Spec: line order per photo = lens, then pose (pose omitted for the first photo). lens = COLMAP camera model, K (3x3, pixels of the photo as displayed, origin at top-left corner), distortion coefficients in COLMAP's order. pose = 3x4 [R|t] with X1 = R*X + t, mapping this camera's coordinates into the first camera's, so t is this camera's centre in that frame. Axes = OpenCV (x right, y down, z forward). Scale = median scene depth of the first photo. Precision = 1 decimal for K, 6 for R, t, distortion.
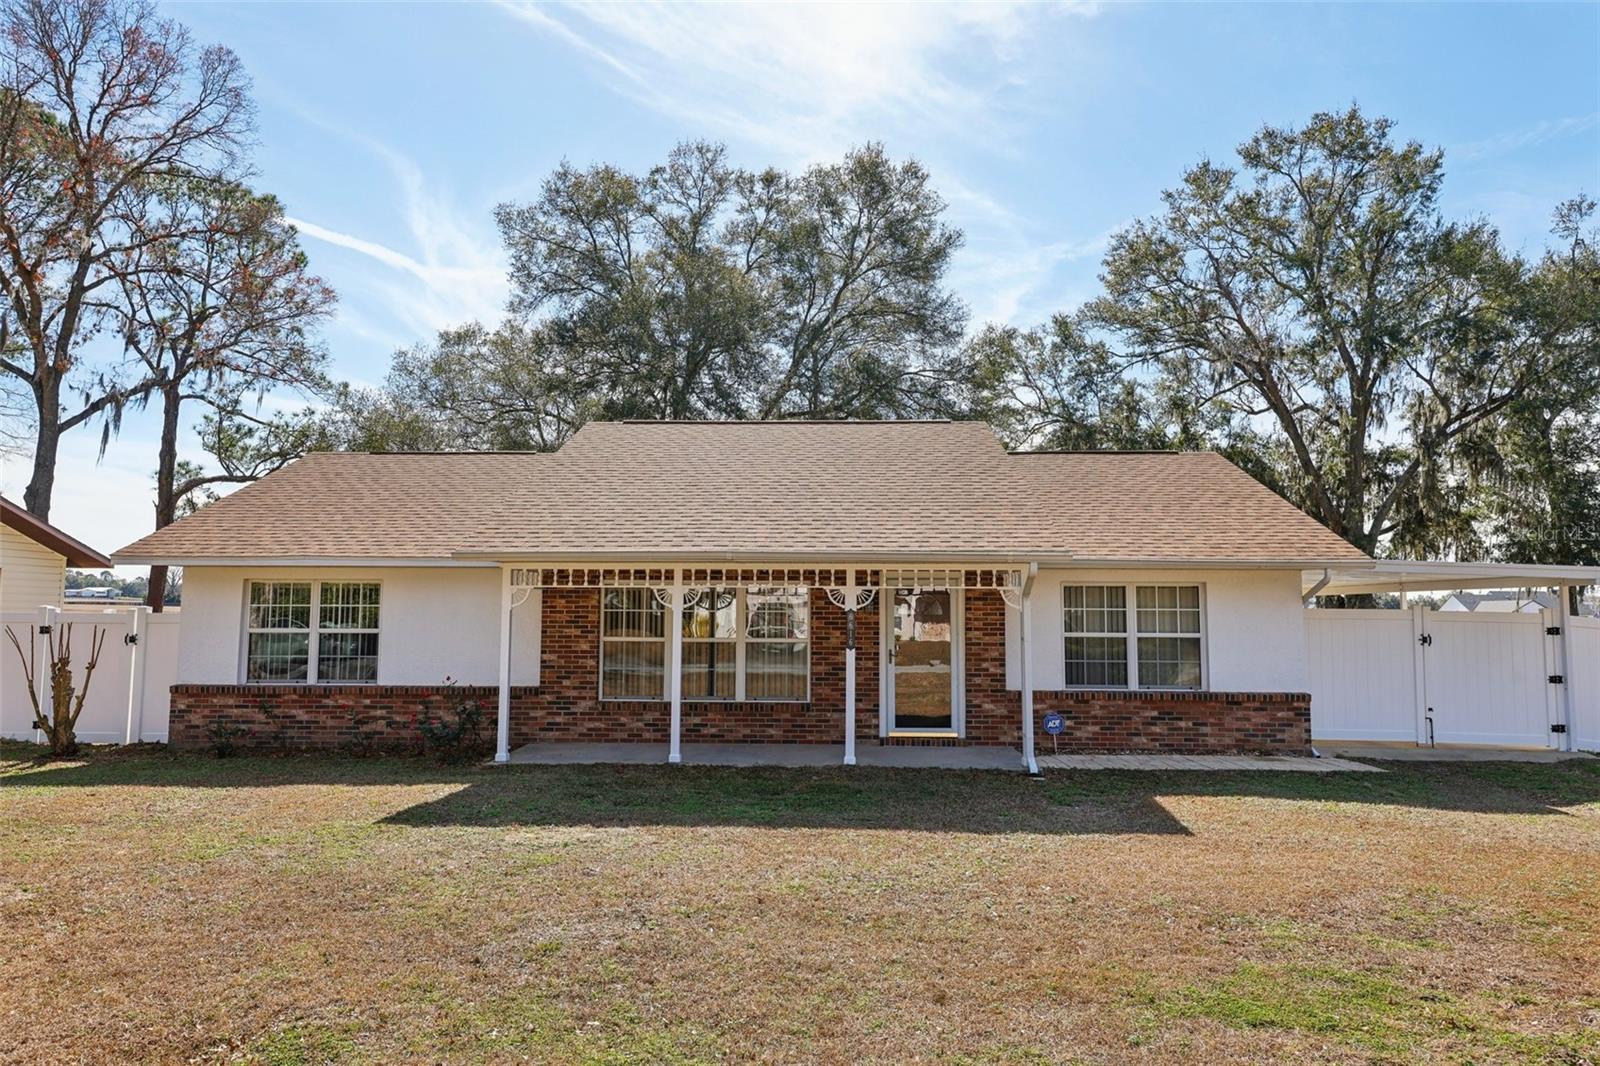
lens RADIAL K [[996.4, 0, 800.0], [0, 996.4, 533.0], [0, 0, 1]] dist [0.008228, 0.000394]
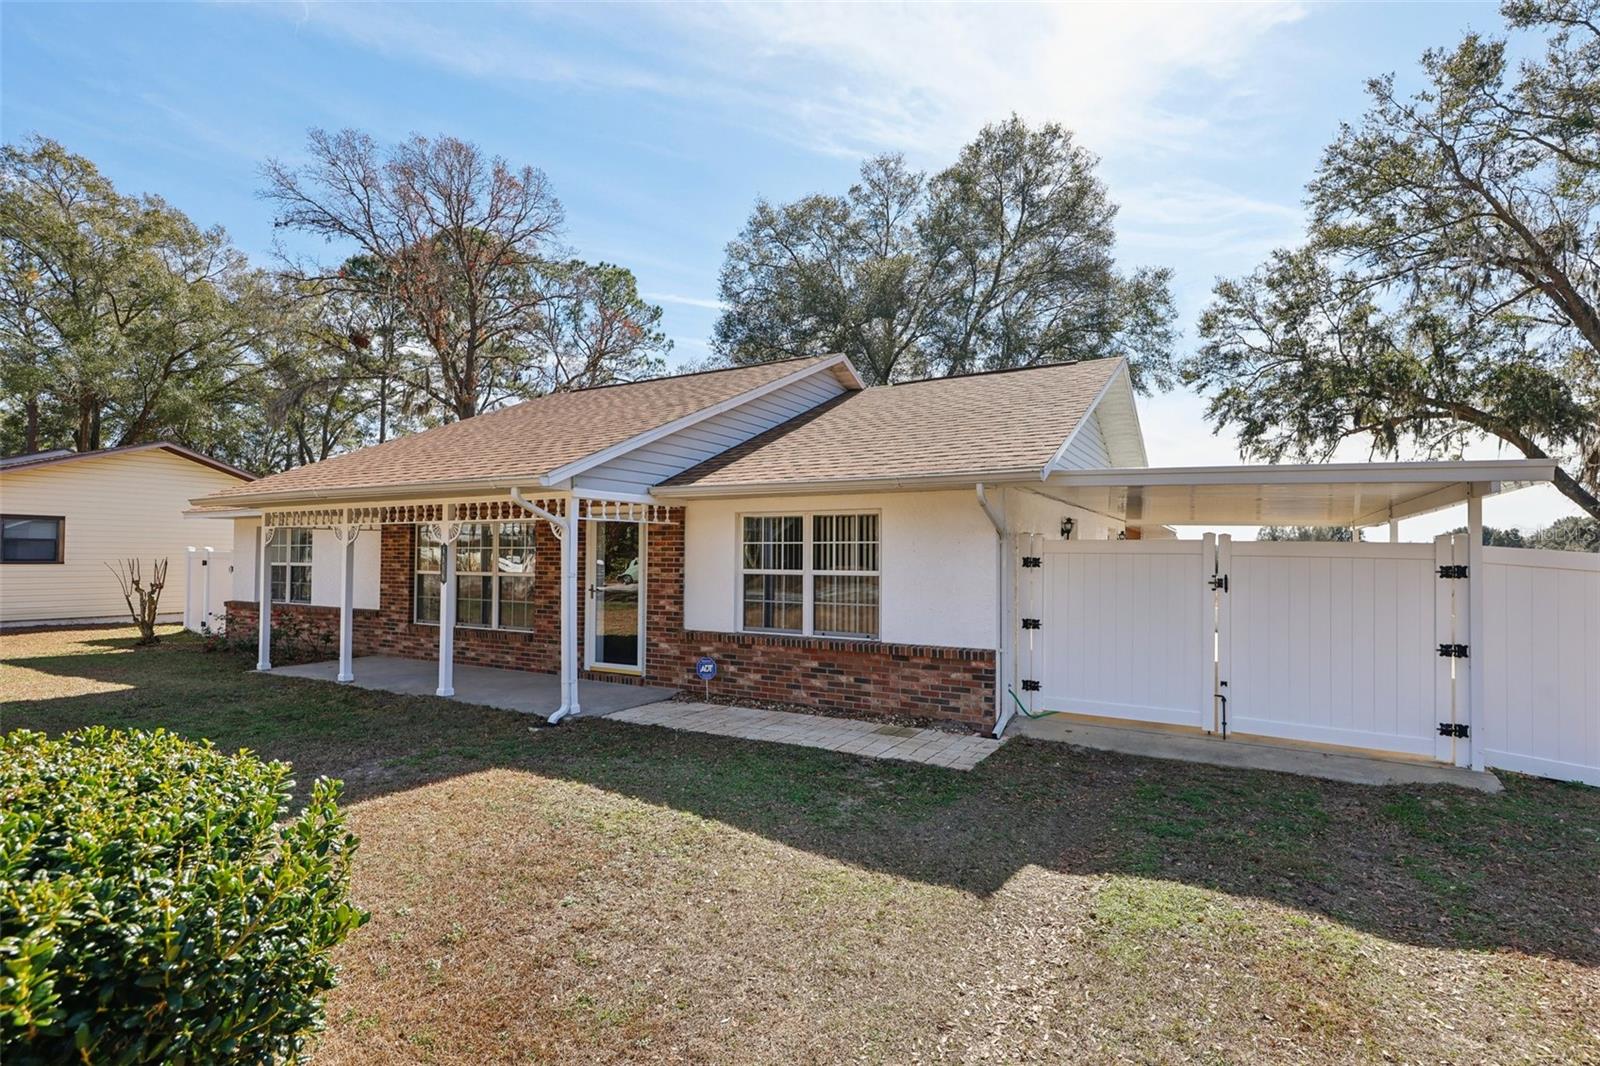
lens RADIAL K [[757.0, 0, 800.0], [0, 757.0, 533.0], [0, 0, 1]] dist [0.001813, -0.000222]
pose [[0.886852, -0.015547, -0.461791, 0.633174], [0.036129, 0.998707, 0.035763, 0.044822], [0.460638, -0.048400, 0.886267, 0.420261]]
